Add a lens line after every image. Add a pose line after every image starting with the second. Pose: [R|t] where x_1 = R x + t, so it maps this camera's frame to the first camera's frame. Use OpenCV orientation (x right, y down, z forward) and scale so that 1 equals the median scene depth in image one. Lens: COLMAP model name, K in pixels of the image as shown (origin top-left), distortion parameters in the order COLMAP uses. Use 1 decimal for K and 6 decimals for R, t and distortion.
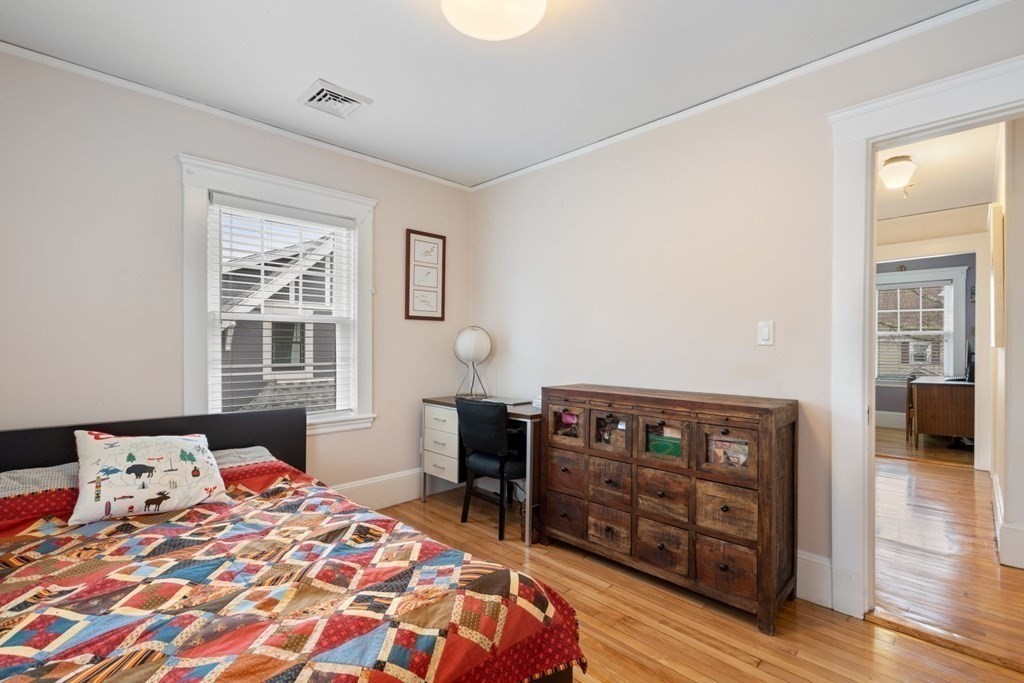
lens RADIAL K [[457.6, 0, 513.0], [0, 457.6, 351.2], [0, 0, 1]] dist [-0.000564, -0.000136]
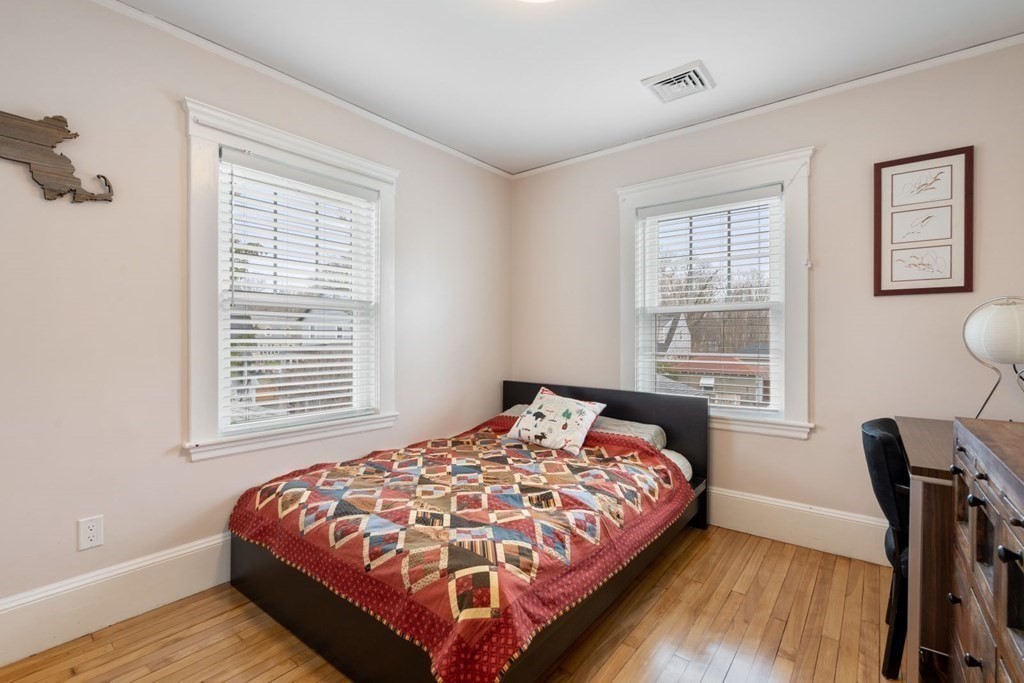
lens RADIAL K [[468.5, 0, 508.0], [0, 468.5, 339.8], [0, 0, 1]] dist [0.002144, 0.000115]
pose [[0.117289, 0.004315, -0.993088, 0.802566], [-0.010424, 0.999941, 0.003114, -0.002392], [0.993043, 0.009987, 0.117328, 0.748013]]
